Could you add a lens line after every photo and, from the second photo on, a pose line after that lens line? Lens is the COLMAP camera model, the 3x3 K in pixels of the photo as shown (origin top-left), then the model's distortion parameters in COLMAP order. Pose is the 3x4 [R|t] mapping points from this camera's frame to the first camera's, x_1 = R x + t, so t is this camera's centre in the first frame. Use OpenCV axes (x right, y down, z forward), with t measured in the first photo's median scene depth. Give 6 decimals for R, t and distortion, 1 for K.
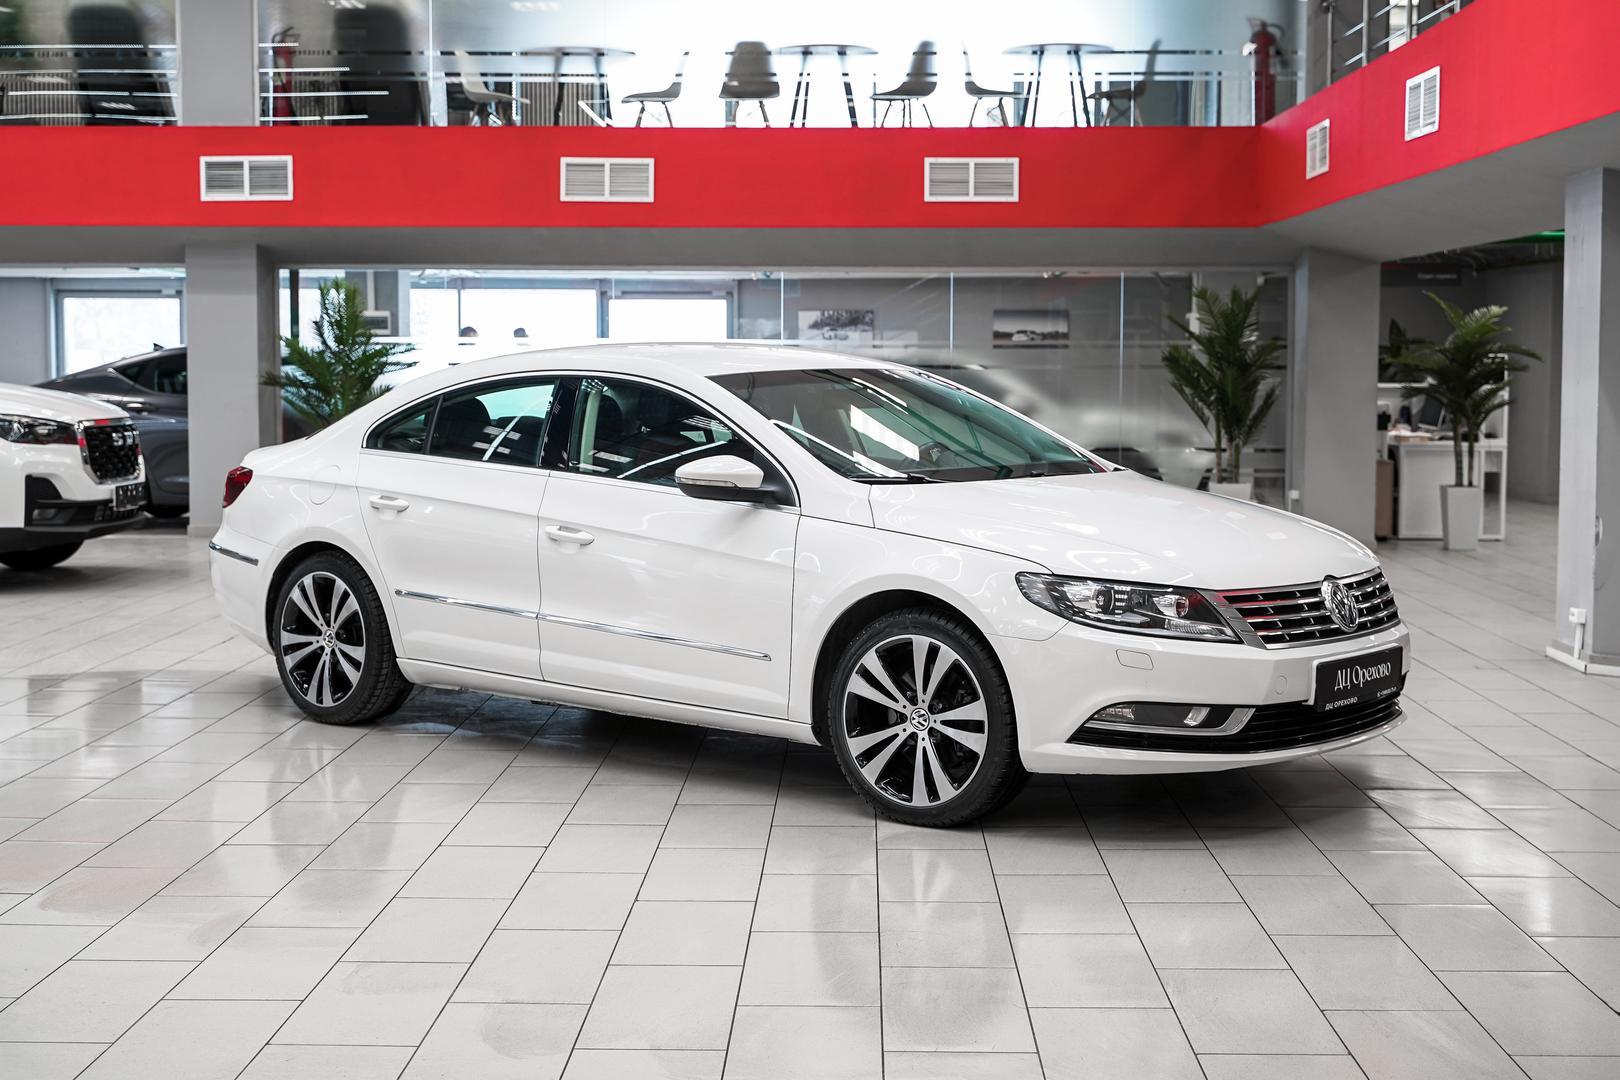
lens RADIAL K [[2243.9, 0, 810.0], [0, 2243.9, 540.0], [0, 0, 1]] dist [0.001499, 0.035726]
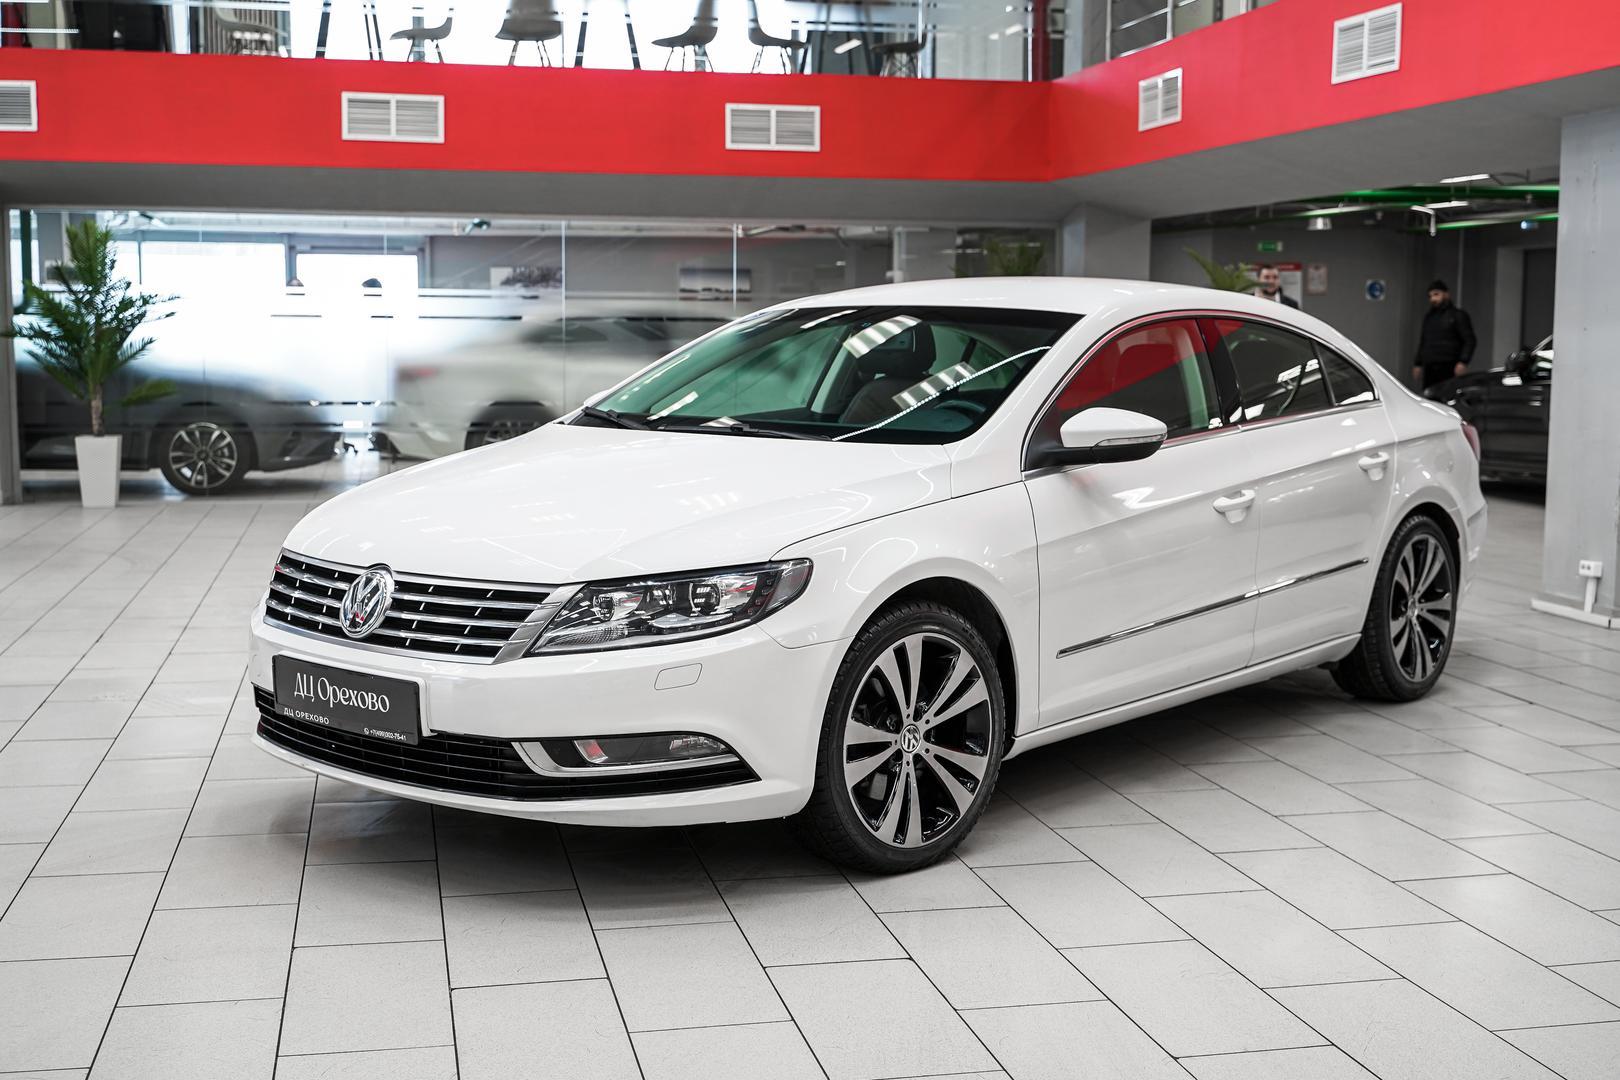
lens RADIAL K [[1945.7, 0, 810.0], [0, 1945.7, 540.0], [0, 0, 1]] dist [0.012666, -0.044979]
pose [[0.972202, -0.023436, 0.232969, -0.109949], [0.016229, 0.999330, 0.032808, -0.007540], [-0.233582, -0.028115, 0.971931, 0.156123]]
